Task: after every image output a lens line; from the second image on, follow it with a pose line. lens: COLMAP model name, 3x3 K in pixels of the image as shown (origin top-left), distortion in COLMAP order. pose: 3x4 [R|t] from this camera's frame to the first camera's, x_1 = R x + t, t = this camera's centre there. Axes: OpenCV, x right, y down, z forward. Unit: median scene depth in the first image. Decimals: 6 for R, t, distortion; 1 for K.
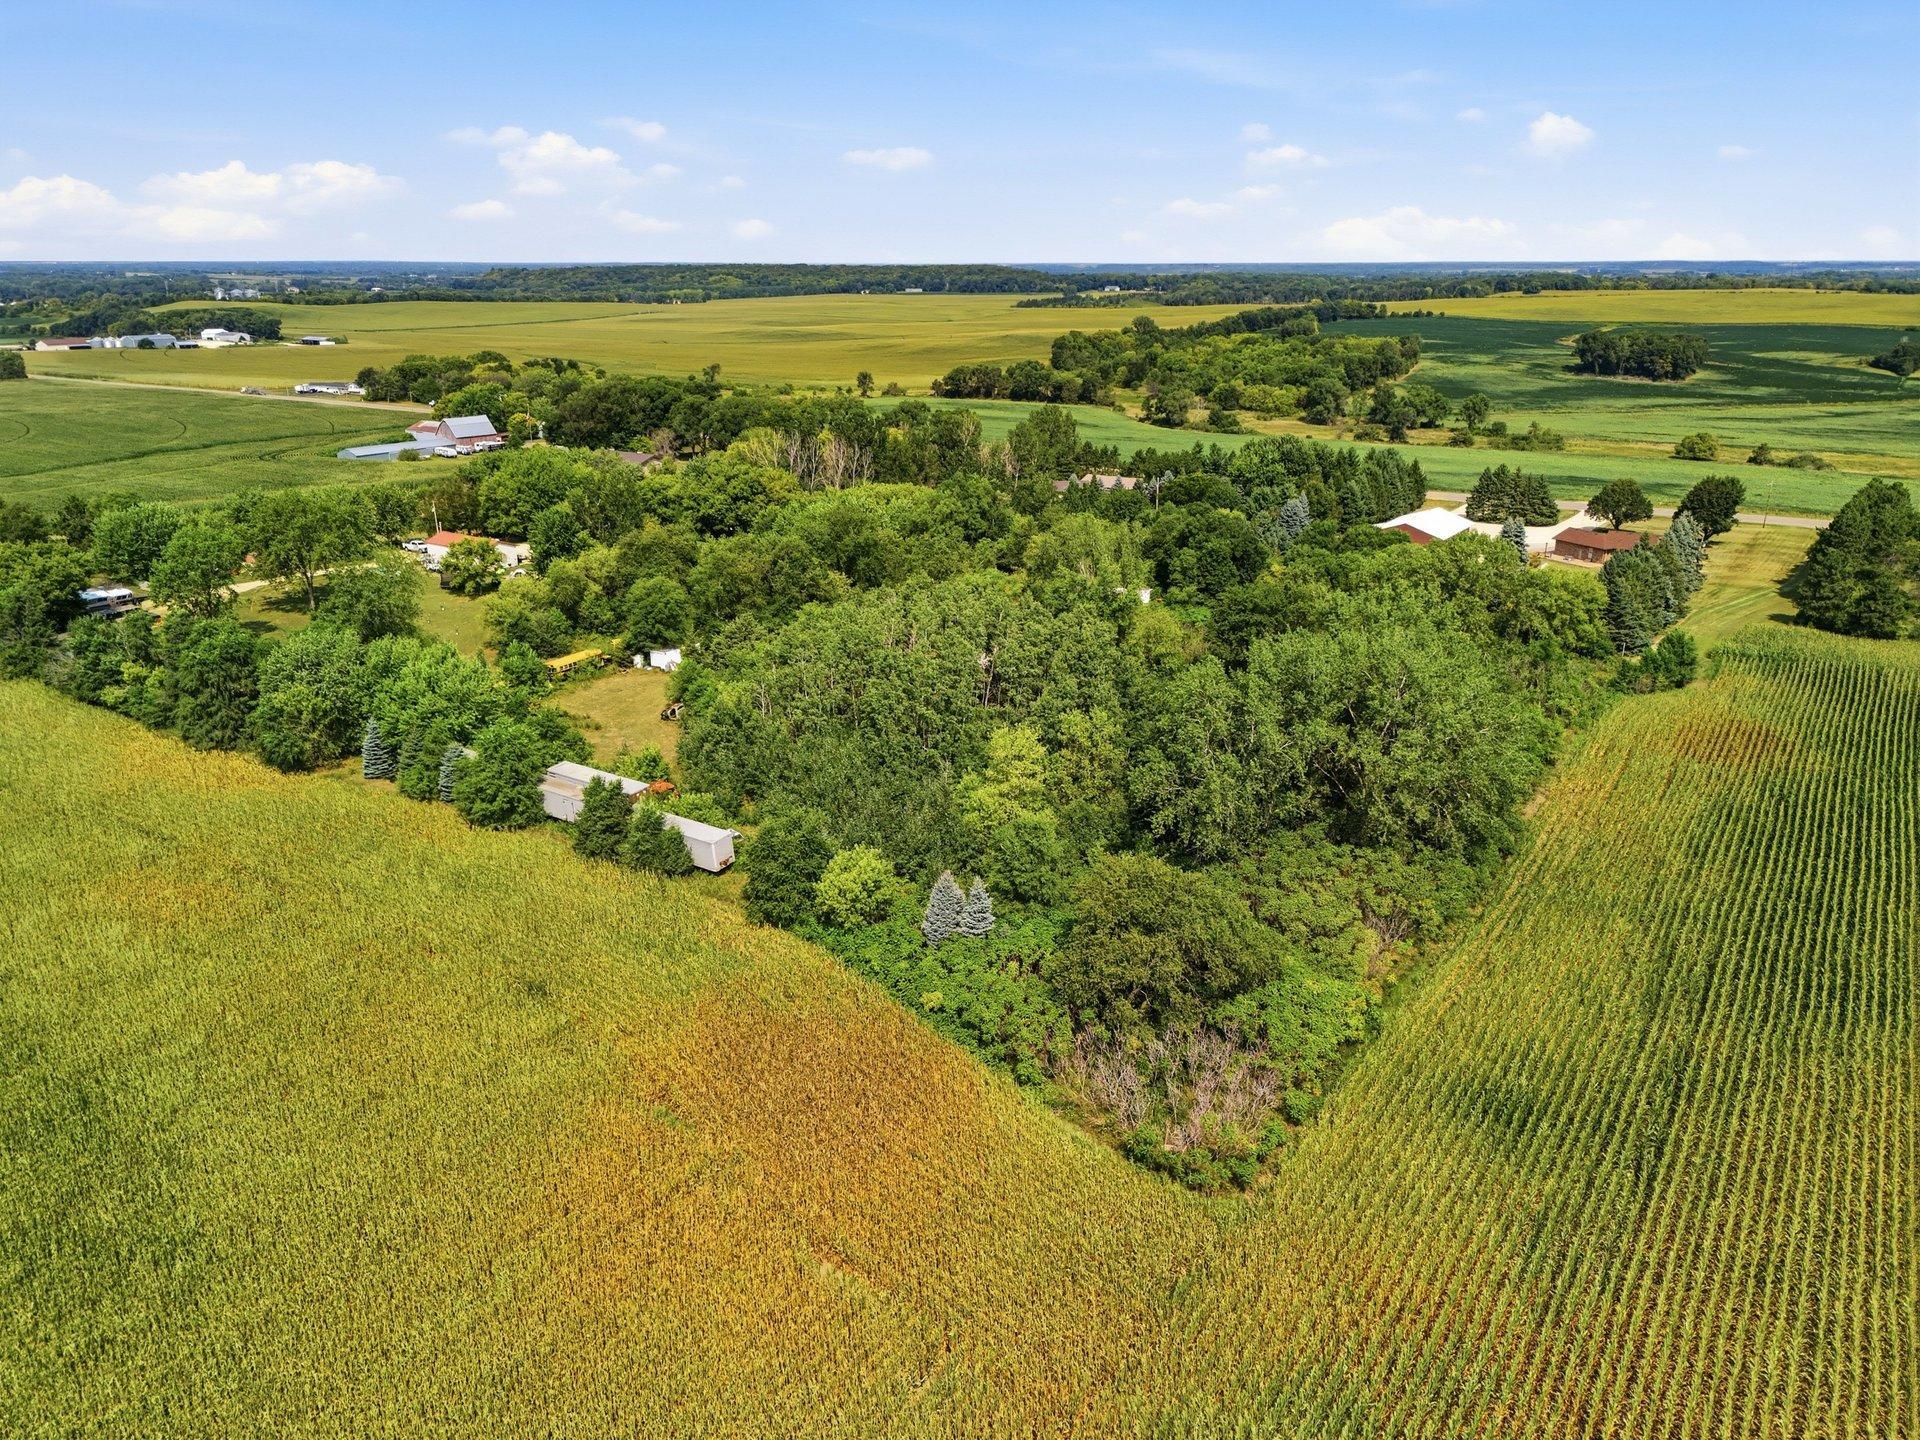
lens RADIAL K [[1405.9, 0, 977.4], [0, 1405.9, 752.1], [0, 0, 1]] dist [0.066153, -0.057337]
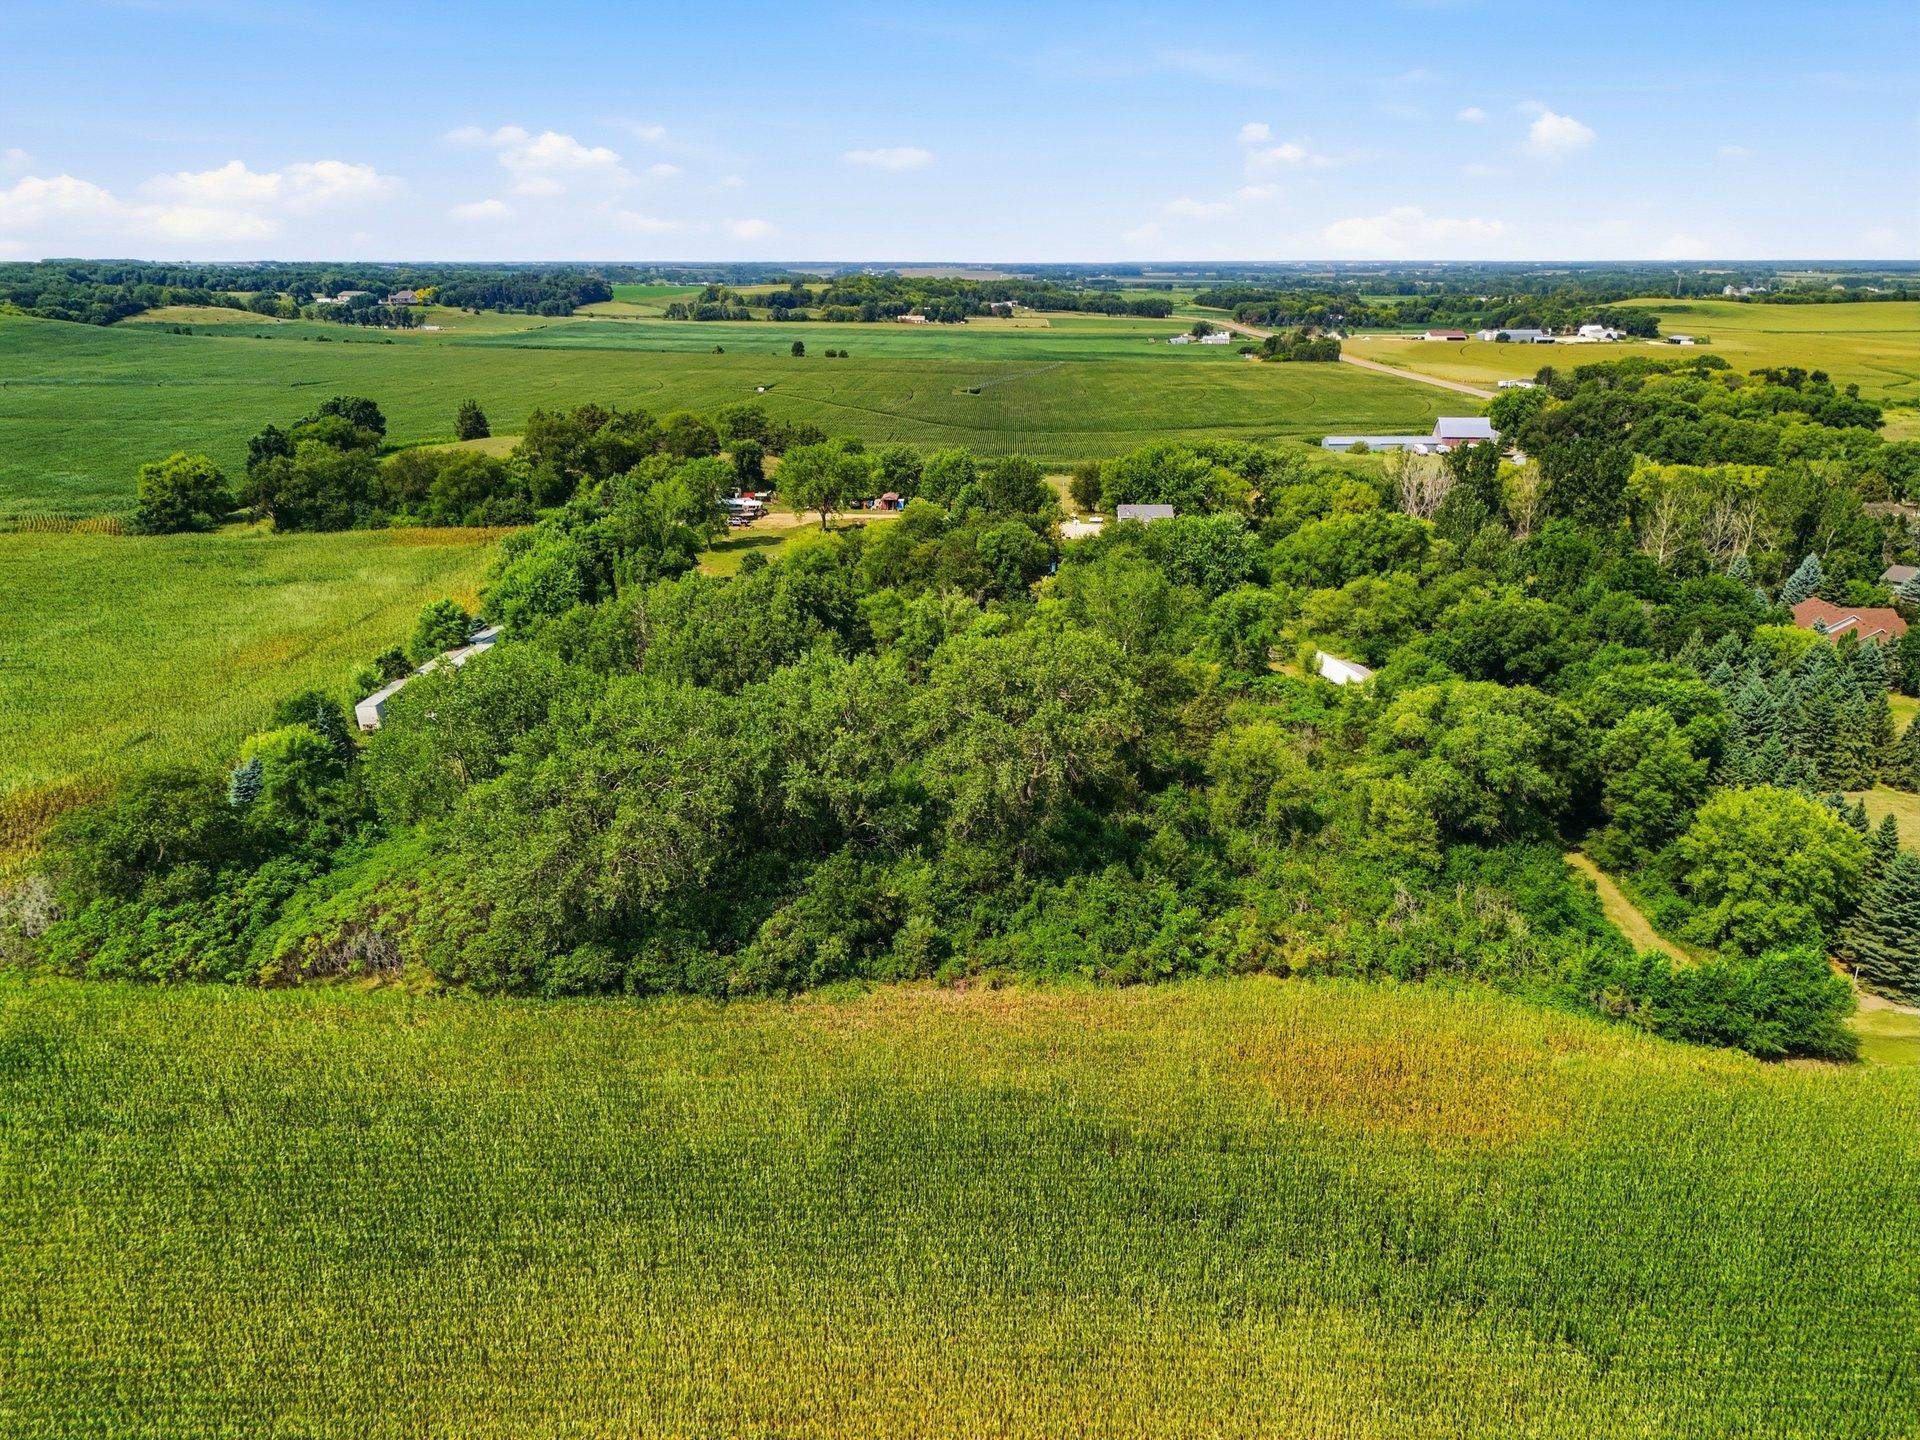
lens RADIAL K [[1405.9, 0, 957.6], [0, 1405.9, 726.2], [0, 0, 1]] dist [0.066153, -0.057337]
pose [[0.540709, 0.265682, -0.798152, 0.195624], [-0.277779, 0.951984, 0.128707, -0.040353], [0.794023, 0.152117, 0.588547, 0.113583]]
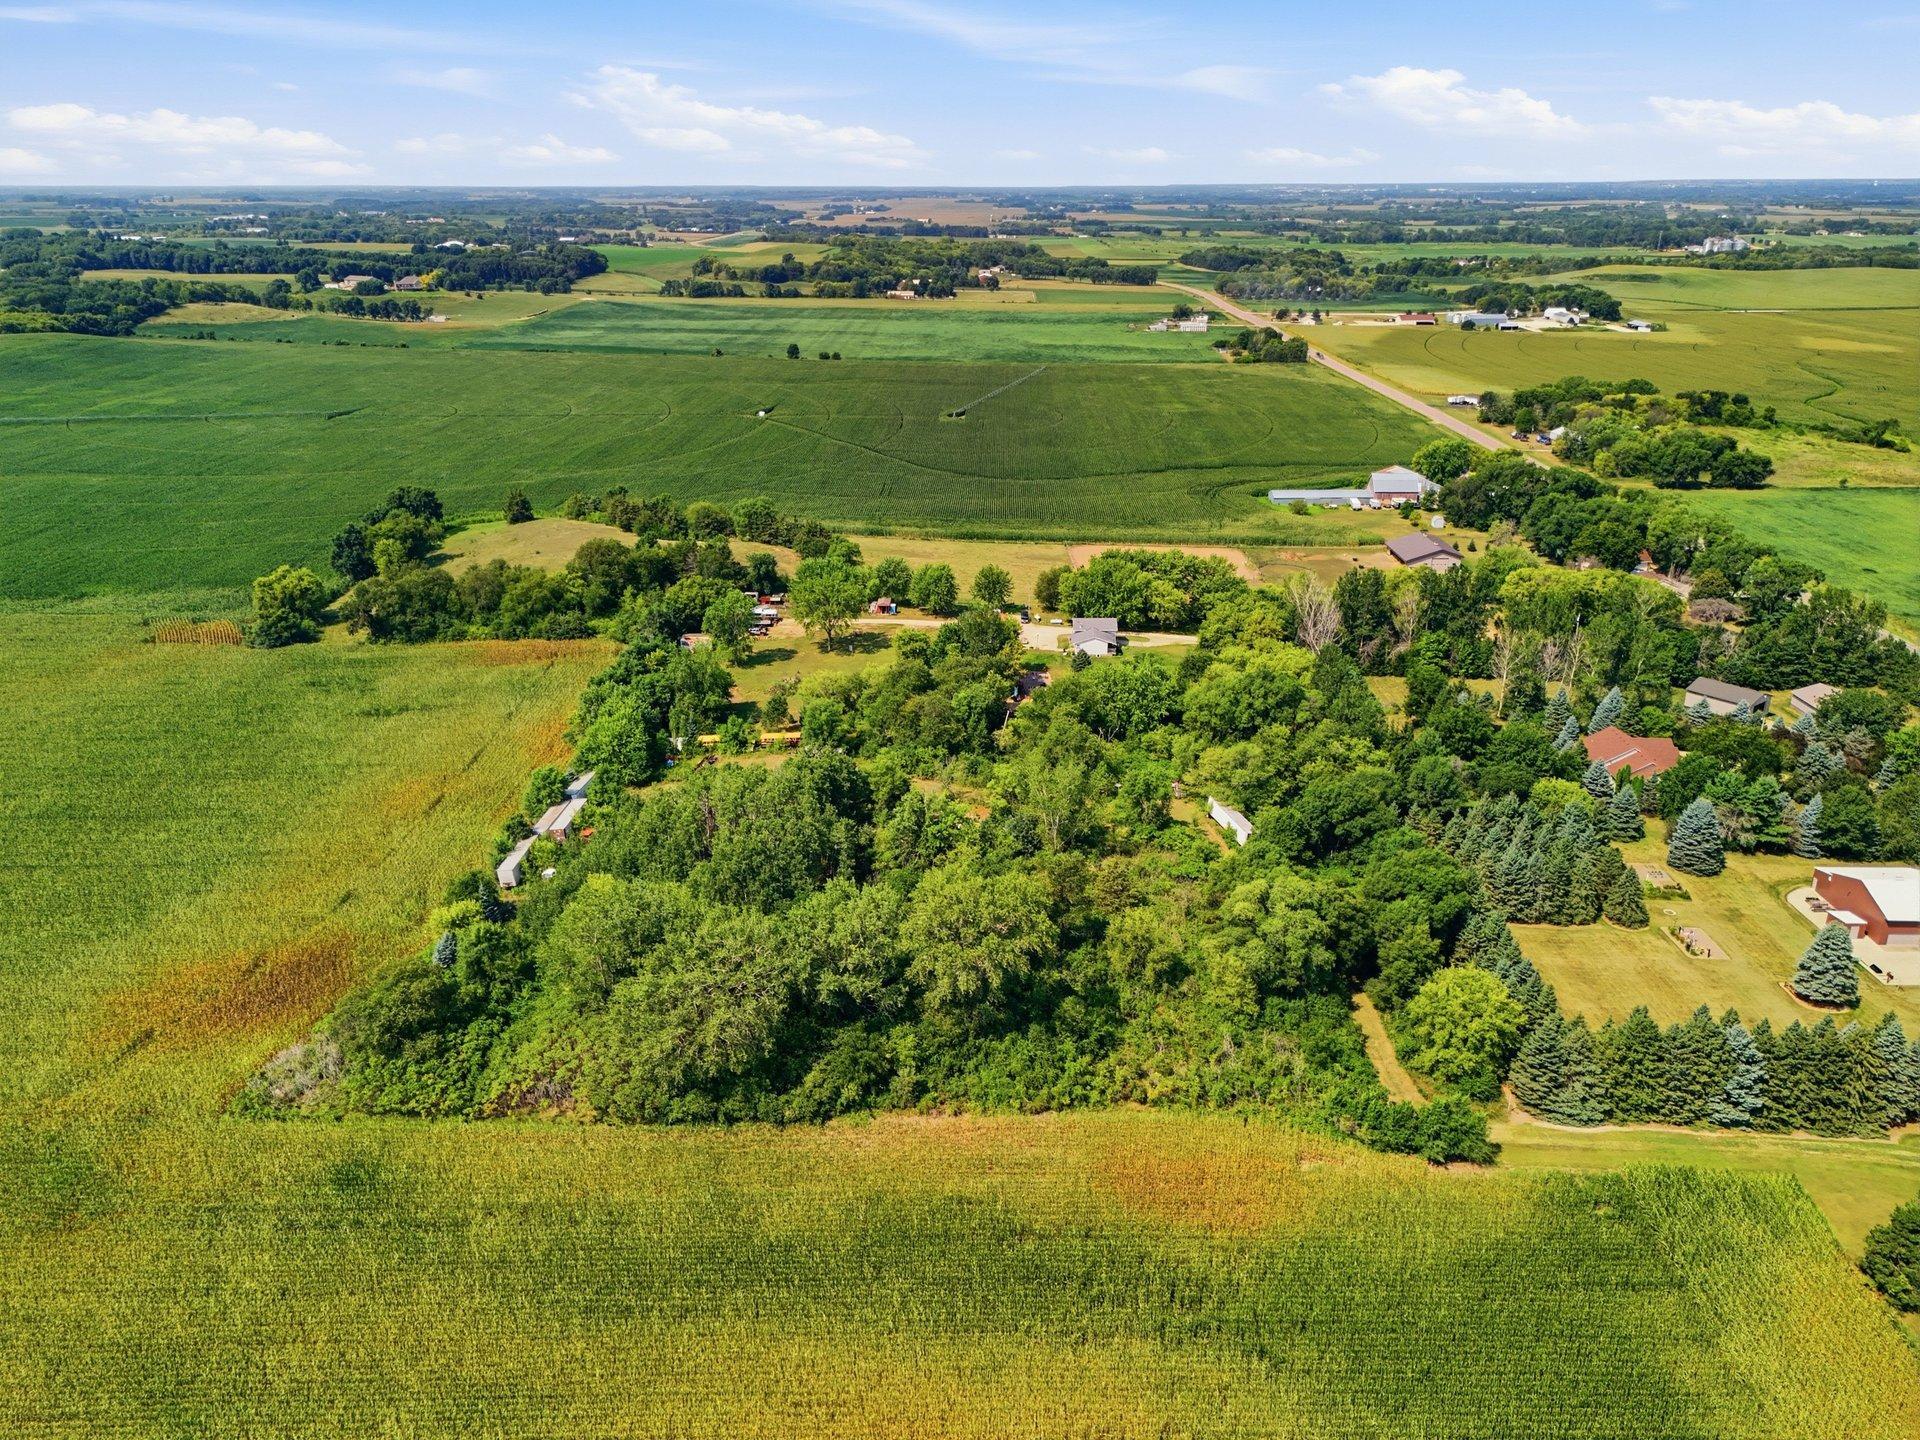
lens RADIAL K [[1405.9, 0, 957.1], [0, 1405.9, 721.1], [0, 0, 1]] dist [0.066153, -0.057337]
pose [[0.545927, 0.298873, -0.782712, 0.249480], [-0.274679, 0.946424, 0.169802, -0.097654], [0.791527, 0.122295, 0.598773, 0.061049]]
